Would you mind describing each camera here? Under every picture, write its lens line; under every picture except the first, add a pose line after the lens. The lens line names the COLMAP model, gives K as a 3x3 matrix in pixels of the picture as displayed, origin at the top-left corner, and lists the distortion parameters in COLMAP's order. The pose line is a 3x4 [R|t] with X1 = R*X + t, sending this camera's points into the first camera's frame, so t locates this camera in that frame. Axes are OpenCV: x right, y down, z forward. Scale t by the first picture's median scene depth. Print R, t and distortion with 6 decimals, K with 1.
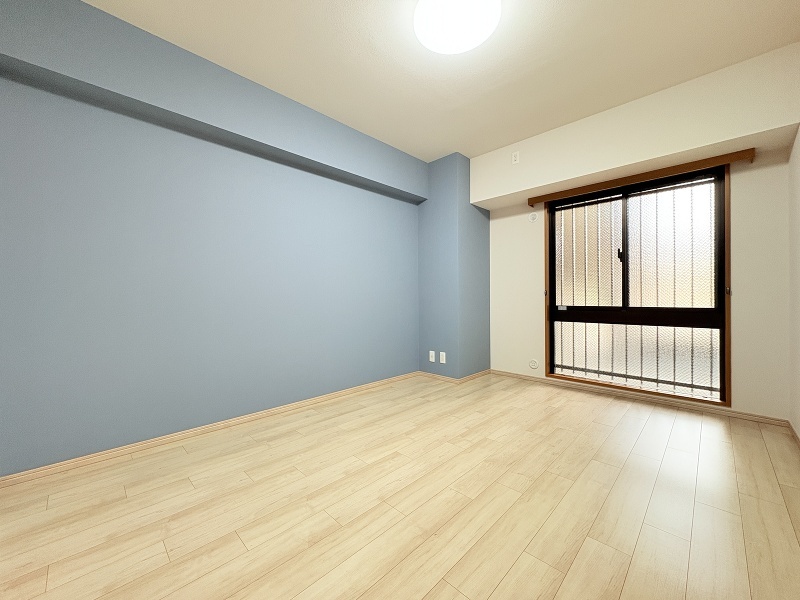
lens RADIAL K [[317.3, 0, 398.4], [0, 317.3, 297.8], [0, 0, 1]] dist [0.000755, -0.000004]
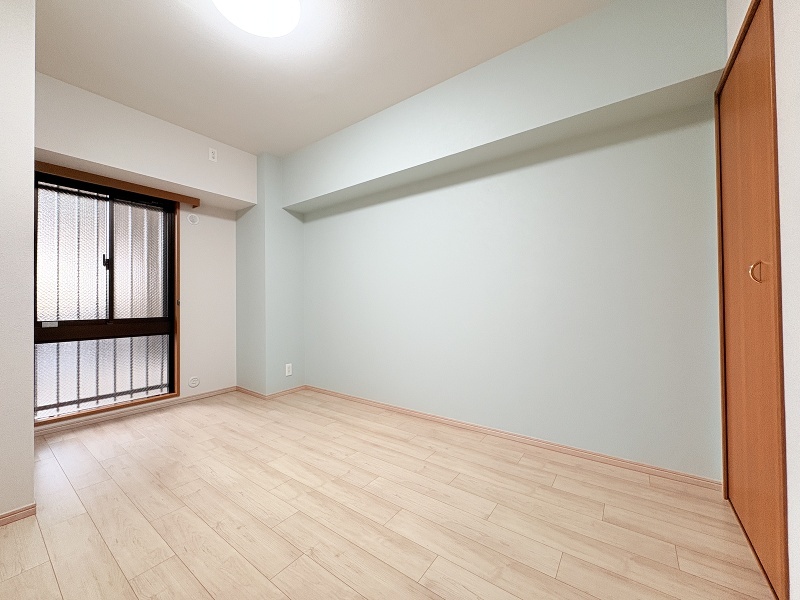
lens RADIAL K [[317.3, 0, 398.4], [0, 317.3, 297.8], [0, 0, 1]] dist [0.000755, -0.000004]
pose [[-0.151210, 0.022769, 0.988239, -0.318239], [0.020788, 0.999587, -0.019850, 0.002380], [-0.988283, 0.017542, -0.151621, 0.318912]]
